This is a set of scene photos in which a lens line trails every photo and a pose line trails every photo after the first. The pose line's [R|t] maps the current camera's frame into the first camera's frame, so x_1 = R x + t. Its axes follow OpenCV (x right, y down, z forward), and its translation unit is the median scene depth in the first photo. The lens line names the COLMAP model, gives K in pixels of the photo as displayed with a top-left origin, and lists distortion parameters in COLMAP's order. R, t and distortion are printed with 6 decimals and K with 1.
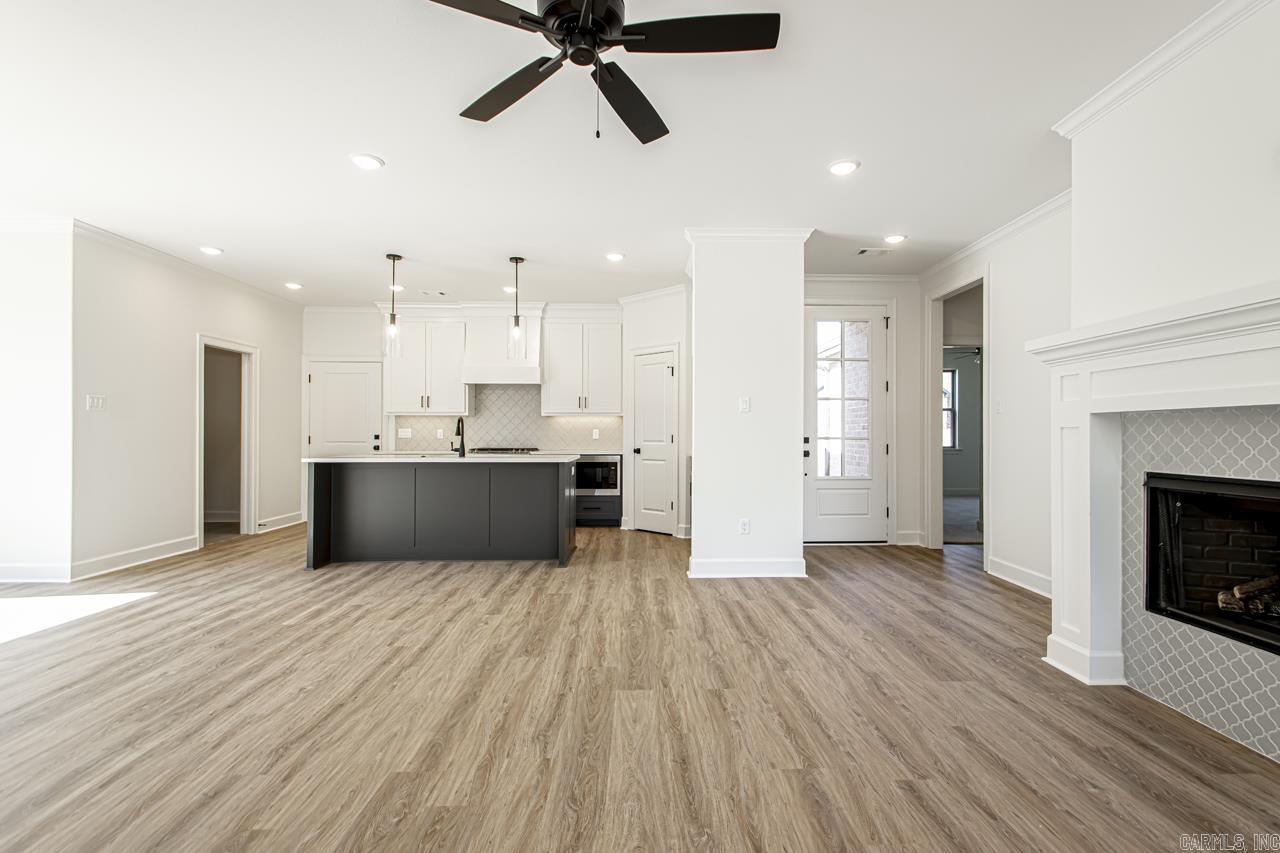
lens RADIAL K [[610.6, 0, 666.6], [0, 610.6, 444.2], [0, 0, 1]] dist [0.024391, -0.018451]
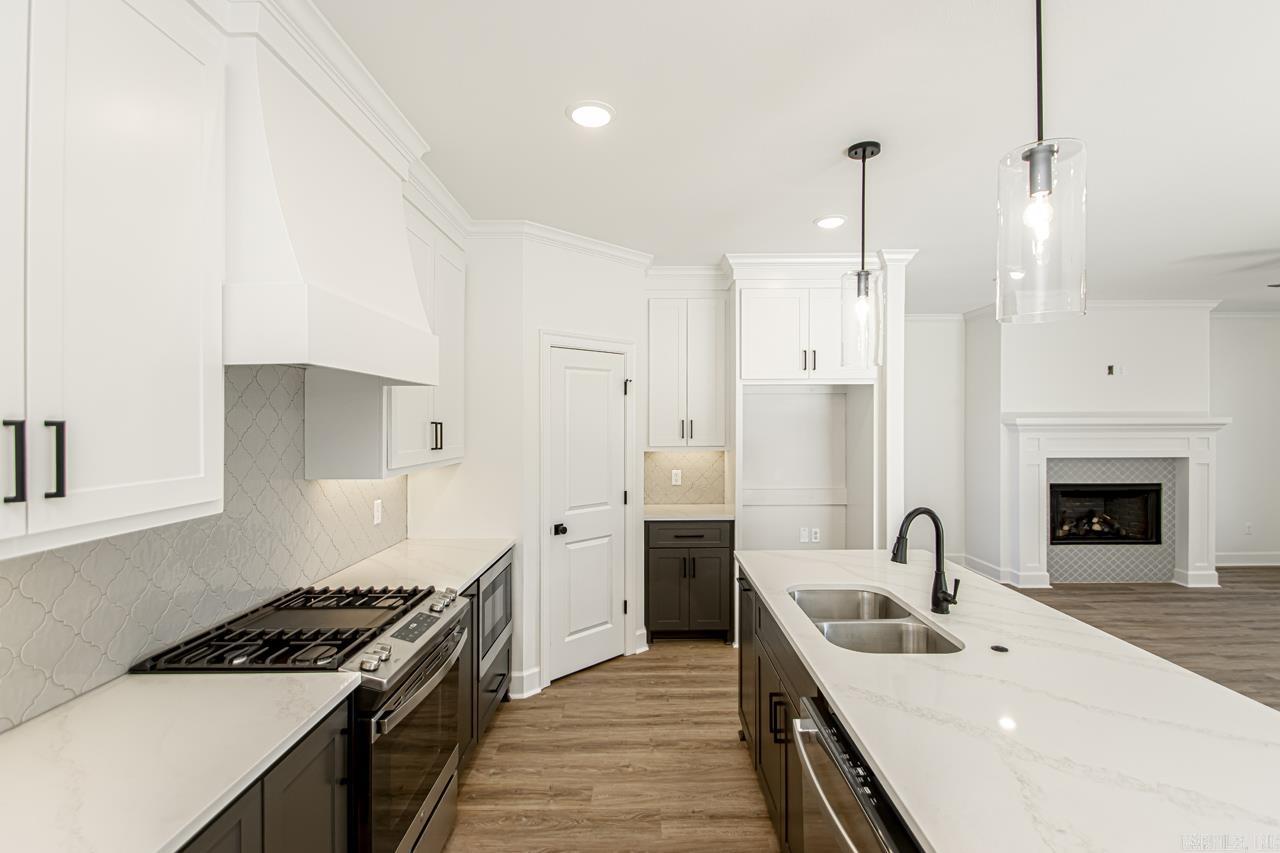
lens RADIAL K [[604.0, 0, 647.1], [0, 604.0, 417.1], [0, 0, 1]] dist [0.029527, -0.019229]
pose [[0.033285, 0.005981, 0.999428, -1.031802], [0.020600, 0.999766, -0.006669, -0.146757], [-0.999234, 0.020810, 0.033154, 1.652764]]
